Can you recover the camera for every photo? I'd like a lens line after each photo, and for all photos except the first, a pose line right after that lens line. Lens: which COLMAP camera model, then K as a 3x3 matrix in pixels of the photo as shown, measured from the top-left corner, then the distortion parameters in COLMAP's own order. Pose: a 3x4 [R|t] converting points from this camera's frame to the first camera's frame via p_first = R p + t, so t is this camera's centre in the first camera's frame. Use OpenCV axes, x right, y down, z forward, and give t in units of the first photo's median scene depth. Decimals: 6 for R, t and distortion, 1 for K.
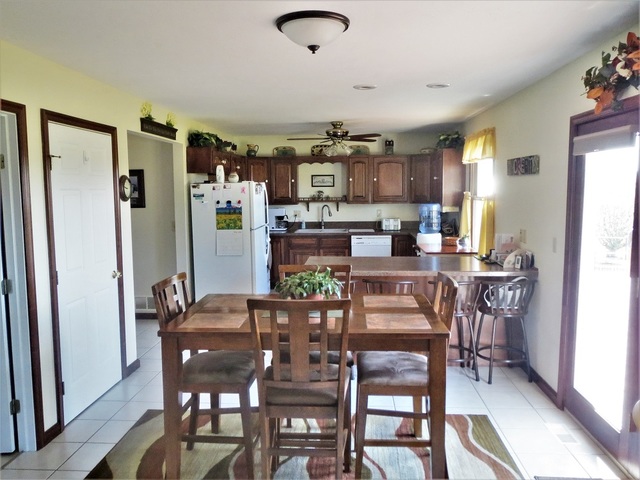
lens RADIAL K [[537.5, 0, 320.0], [0, 537.5, 240.0], [0, 0, 1]] dist [-0.021656, 0.006662]
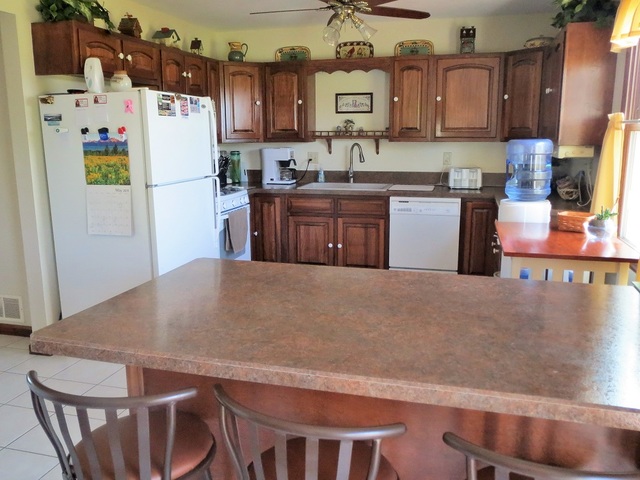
lens RADIAL K [[537.5, 0, 320.0], [0, 537.5, 240.0], [0, 0, 1]] dist [-0.021656, 0.006662]
pose [[0.977628, 0.045851, -0.205283, 0.103121], [-0.025076, 0.994398, 0.102684, -0.018715], [0.208842, -0.095239, 0.973301, 0.406140]]
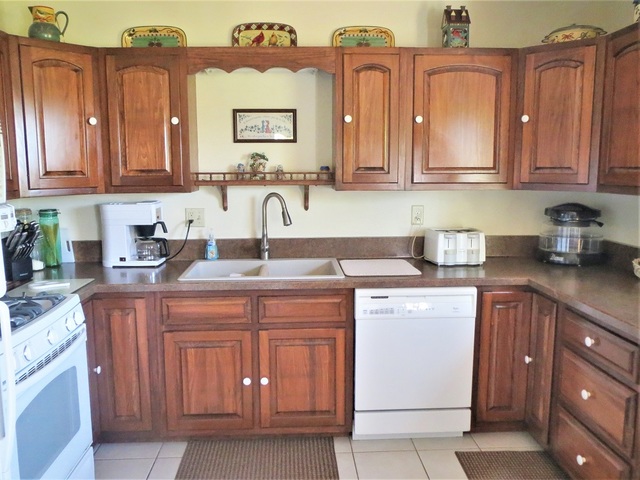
lens RADIAL K [[528.2, 0, 310.1], [0, 528.2, 239.1], [0, 0, 1]] dist [-0.029730, 0.003498]
pose [[0.995028, -0.008697, 0.099214, -0.000201], [0.005135, 0.999335, 0.036103, -0.048846], [-0.099462, -0.035414, 0.994411, 0.670720]]
